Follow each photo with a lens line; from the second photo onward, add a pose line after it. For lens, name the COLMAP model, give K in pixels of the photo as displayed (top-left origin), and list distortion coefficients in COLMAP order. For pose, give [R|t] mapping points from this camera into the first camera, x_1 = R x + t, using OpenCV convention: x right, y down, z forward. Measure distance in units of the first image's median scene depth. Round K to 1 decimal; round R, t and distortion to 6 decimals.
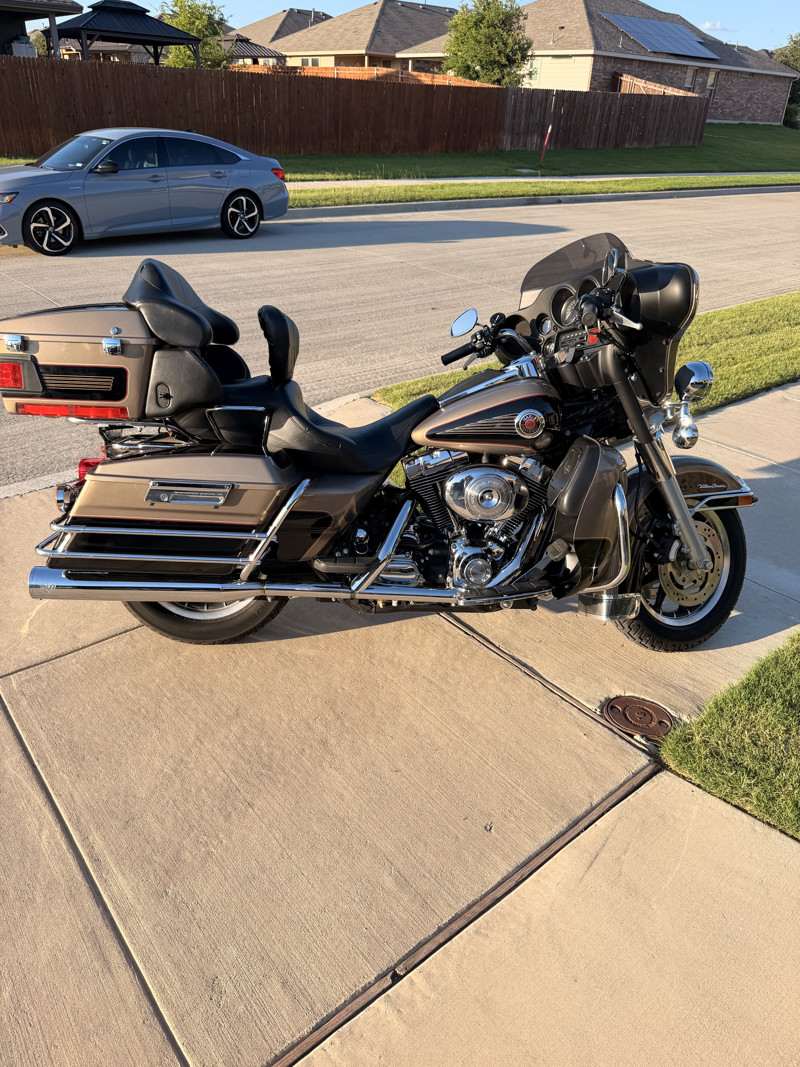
lens RADIAL K [[779.0, 0, 400.0], [0, 779.0, 533.5], [0, 0, 1]] dist [0.013950, -0.005748]
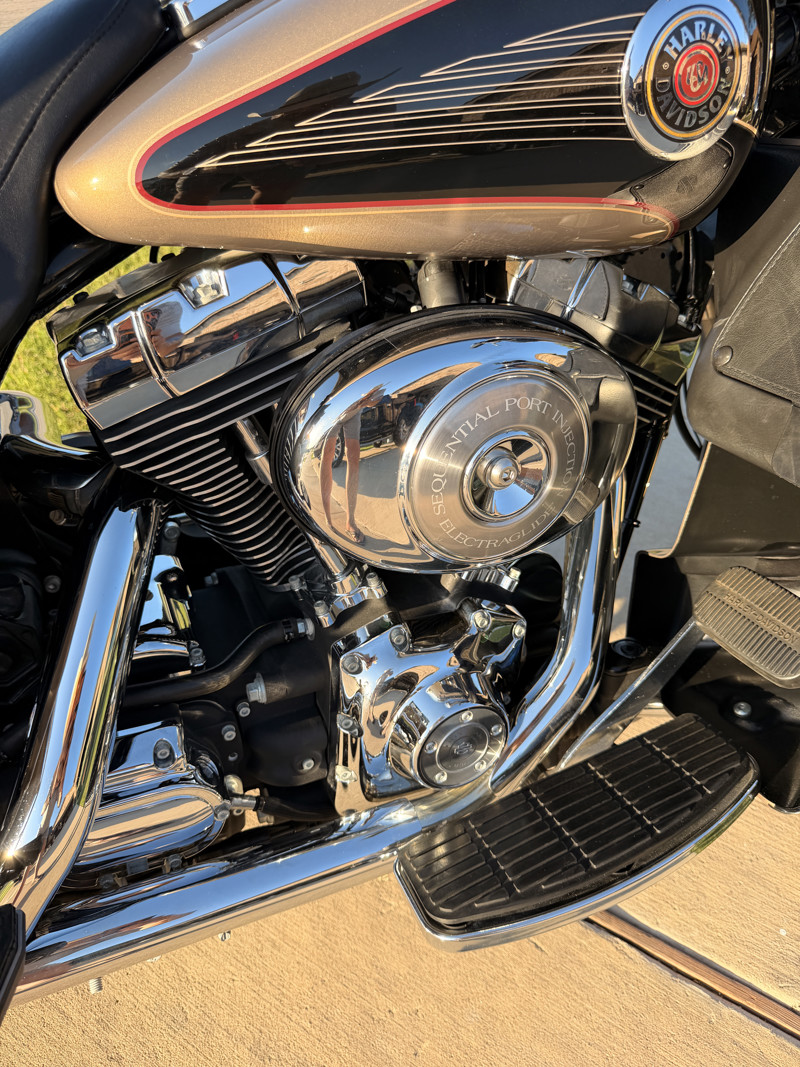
lens RADIAL K [[779.0, 0, 400.0], [0, 779.0, 533.5], [0, 0, 1]] dist [0.013950, -0.005748]
pose [[0.931587, -0.201194, 0.302766, 0.017191], [0.119473, 0.956062, 0.267714, -0.087548], [-0.343325, -0.213227, 0.914692, 0.775422]]
